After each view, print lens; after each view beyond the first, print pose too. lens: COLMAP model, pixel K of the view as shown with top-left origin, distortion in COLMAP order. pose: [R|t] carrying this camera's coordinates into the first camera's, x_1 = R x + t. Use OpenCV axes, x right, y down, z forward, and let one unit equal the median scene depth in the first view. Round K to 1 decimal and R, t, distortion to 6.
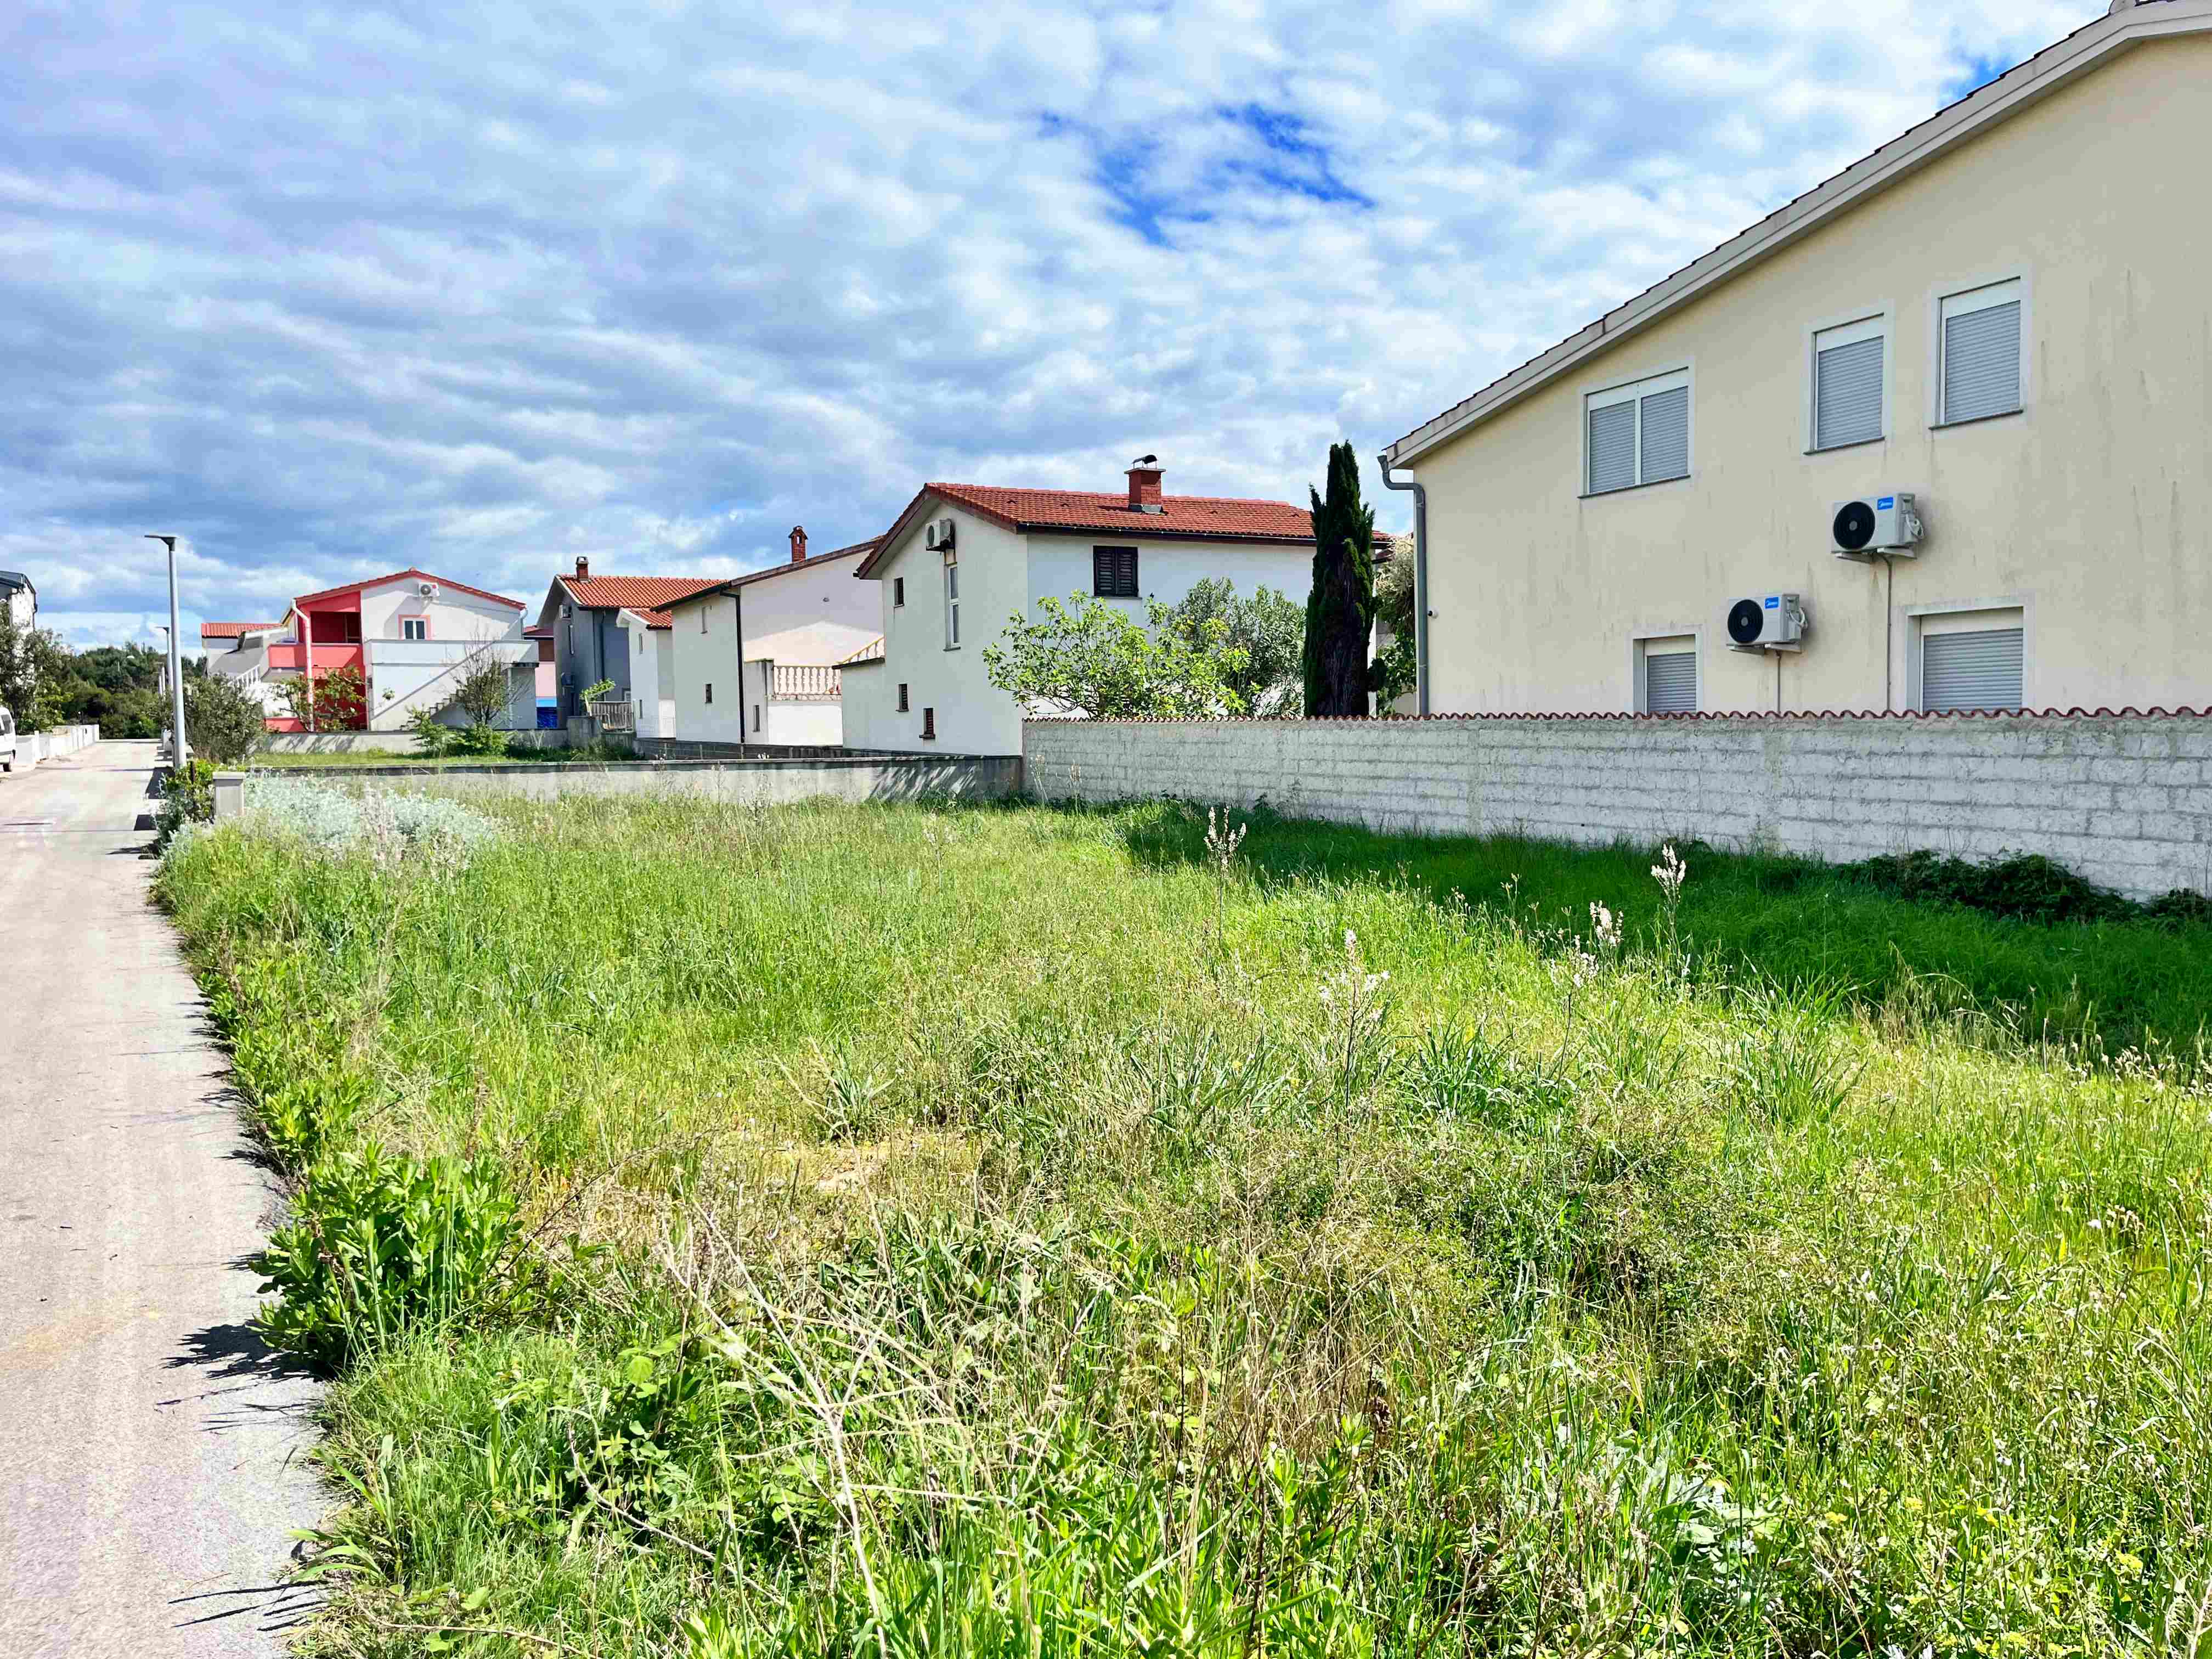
lens RADIAL K [[1662.1, 0, 1106.0], [0, 1662.1, 829.5], [0, 0, 1]] dist [0.073017, -0.077755]
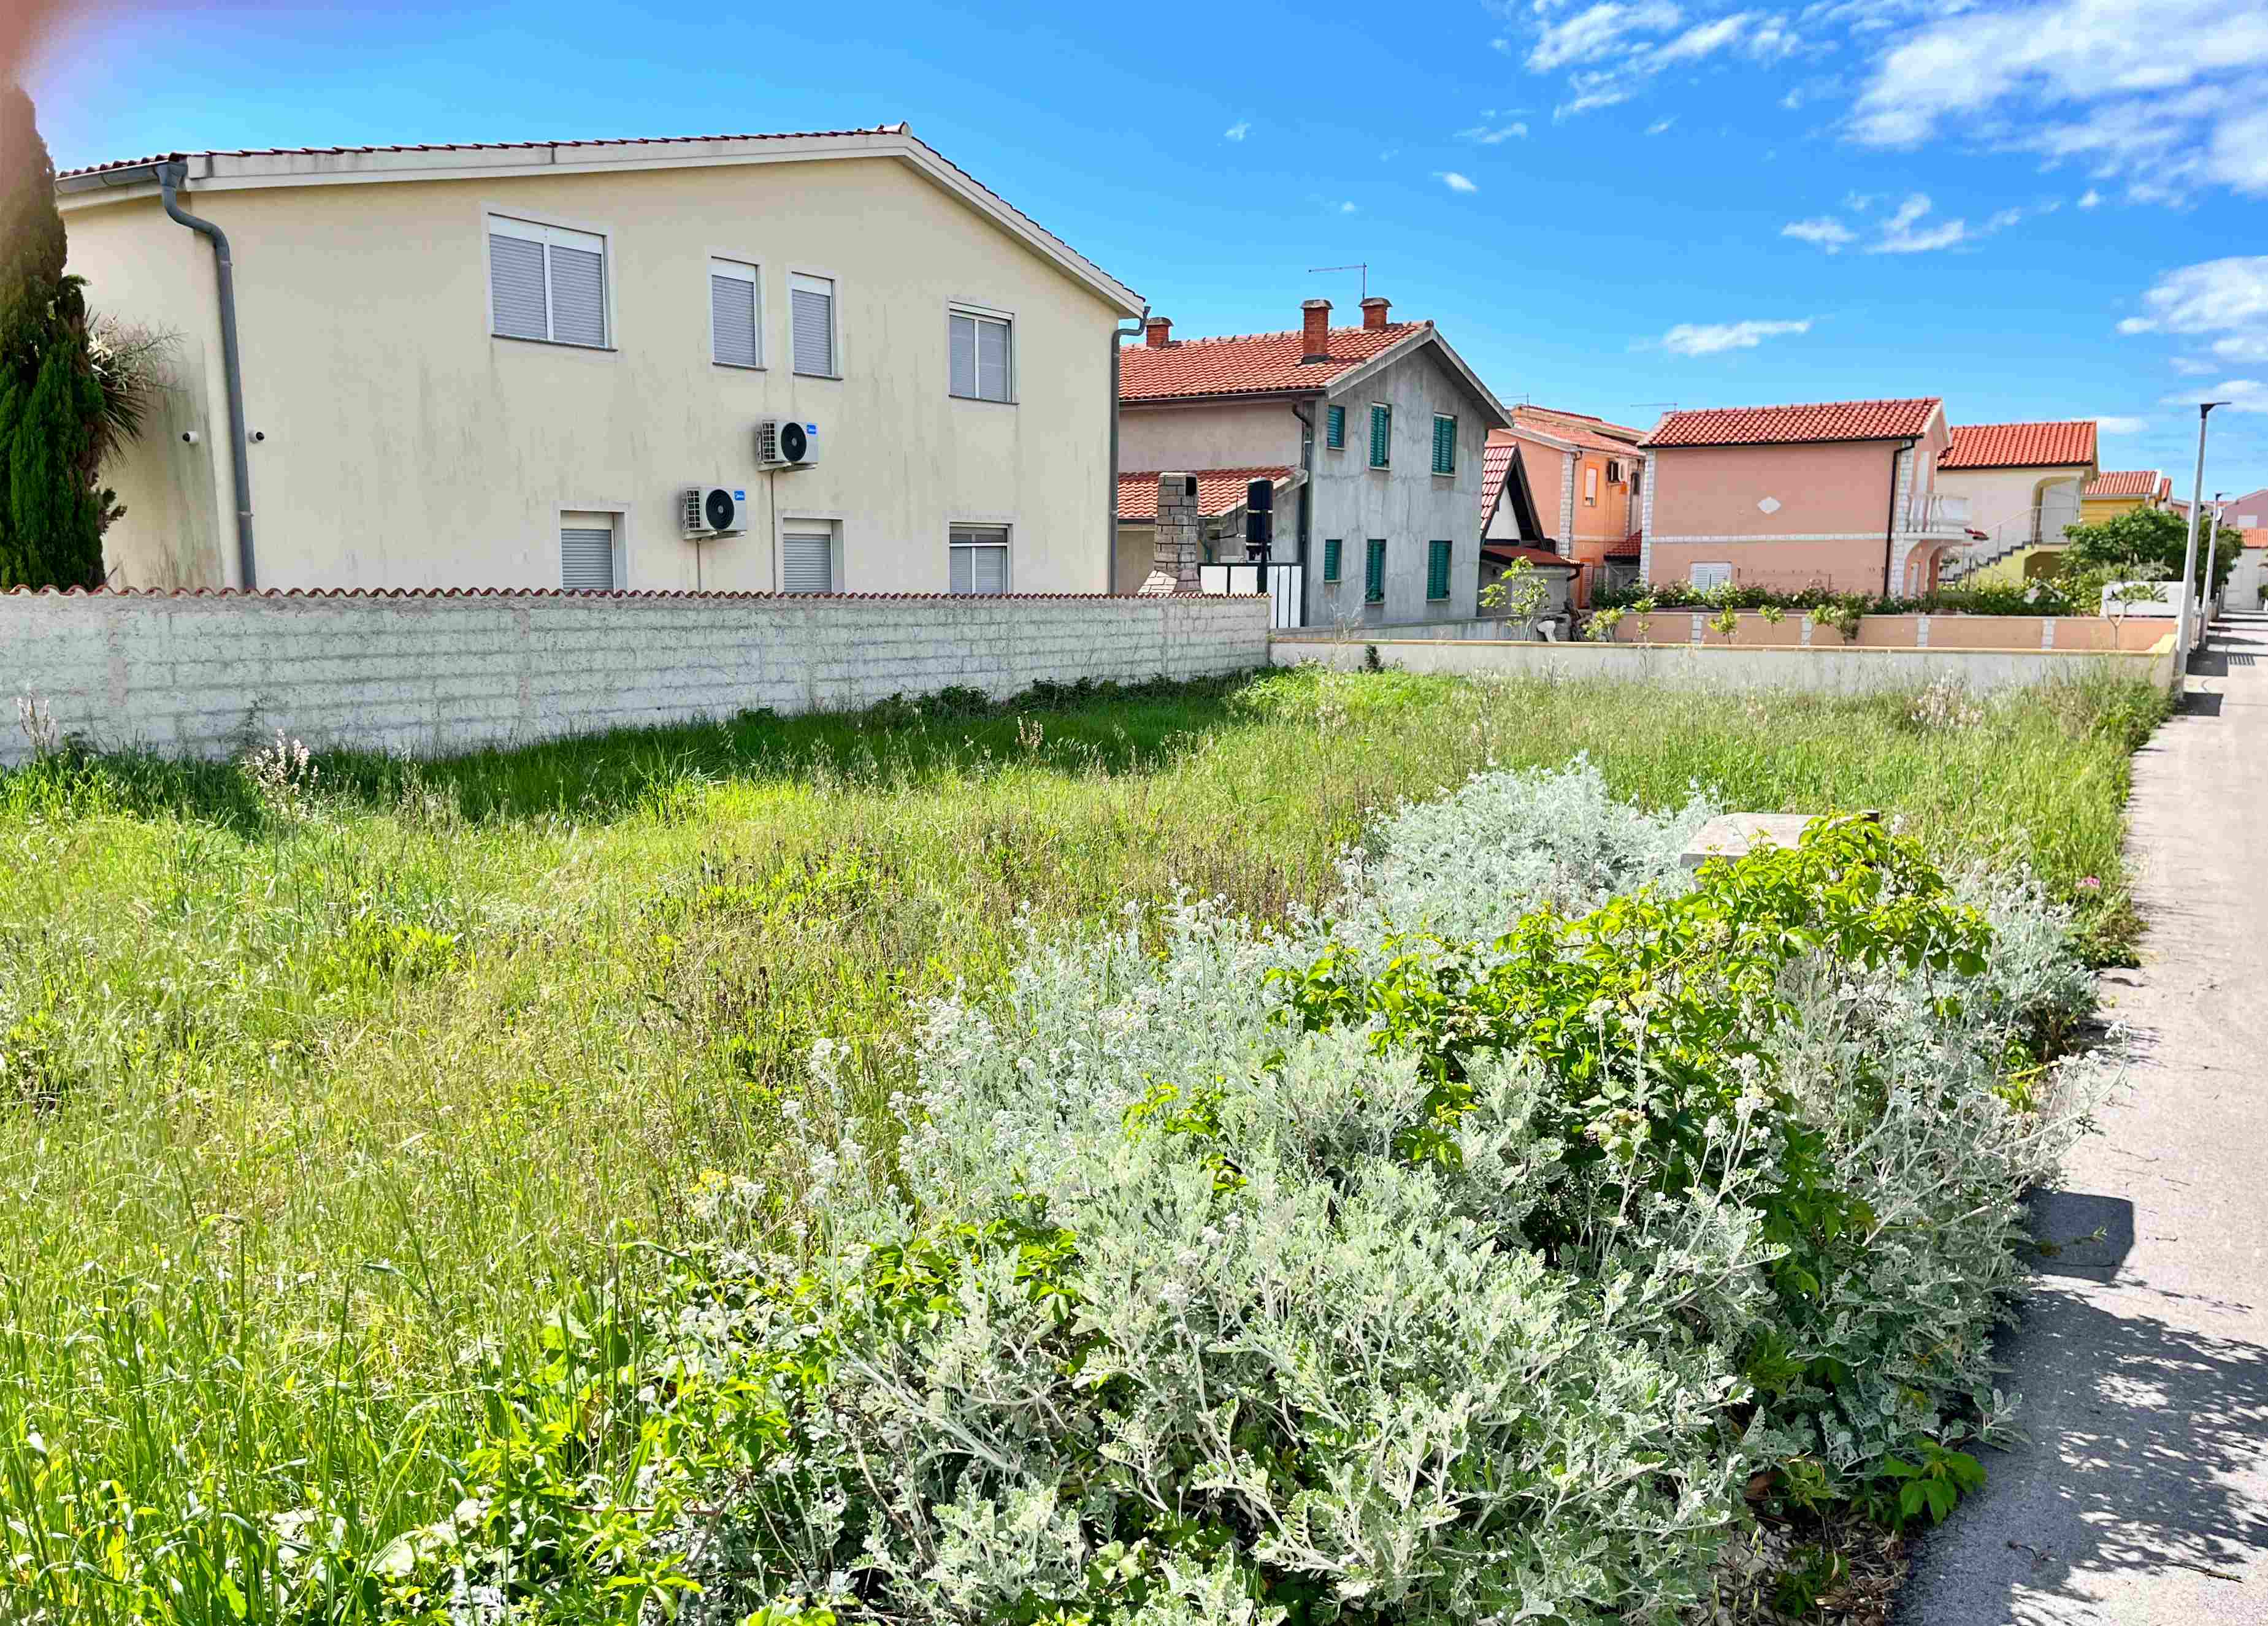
lens RADIAL K [[1805.0, 0, 1140.1], [0, 1805.0, 890.4], [0, 0, 1]] dist [0.073130, -0.099730]
pose [[-0.482745, -0.136646, 0.865035, -0.770889], [0.059445, 0.980361, 0.188038, -0.080239], [-0.873741, 0.142196, -0.465141, 1.257920]]
